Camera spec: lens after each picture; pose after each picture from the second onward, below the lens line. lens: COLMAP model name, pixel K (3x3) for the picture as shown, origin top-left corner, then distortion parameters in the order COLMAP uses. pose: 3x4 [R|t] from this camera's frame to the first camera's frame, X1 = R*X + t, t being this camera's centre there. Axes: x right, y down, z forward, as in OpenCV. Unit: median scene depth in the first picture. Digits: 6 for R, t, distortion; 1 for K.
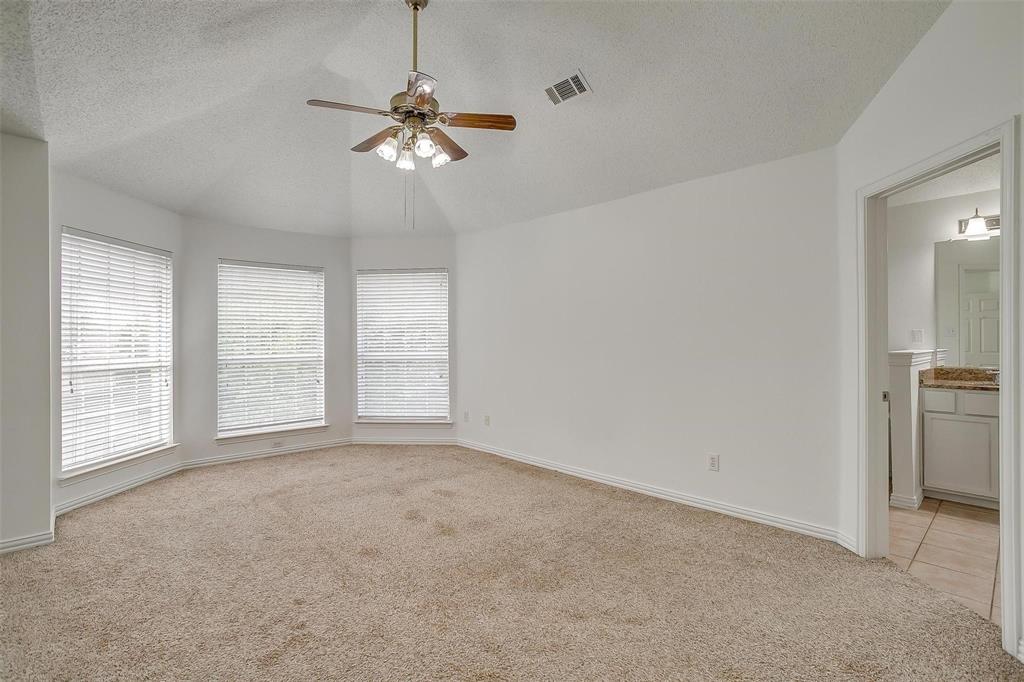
lens RADIAL K [[506.5, 0, 516.0], [0, 506.5, 332.7], [0, 0, 1]] dist [-0.054527, 0.030308]
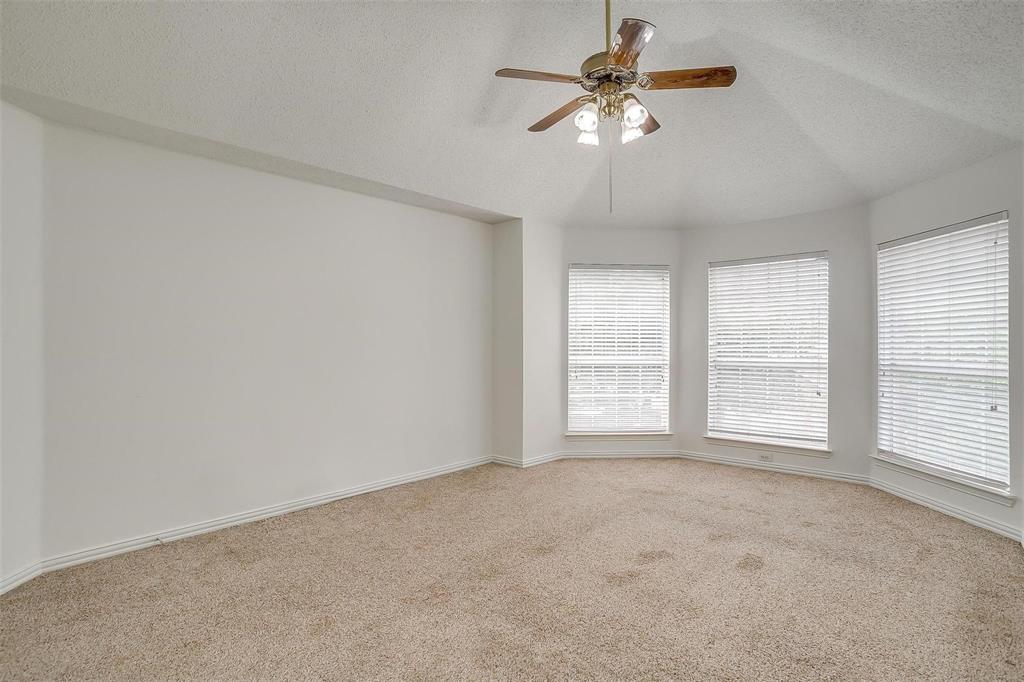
lens RADIAL K [[524.6, 0, 512.0], [0, 524.6, 341.0], [0, 0, 1]] dist [-0.001348, 0.000300]
pose [[0.078895, 0.001753, -0.996881, 0.456869], [0.012718, 0.999915, 0.002765, 0.004796], [0.996802, -0.012897, 0.078866, 0.508132]]
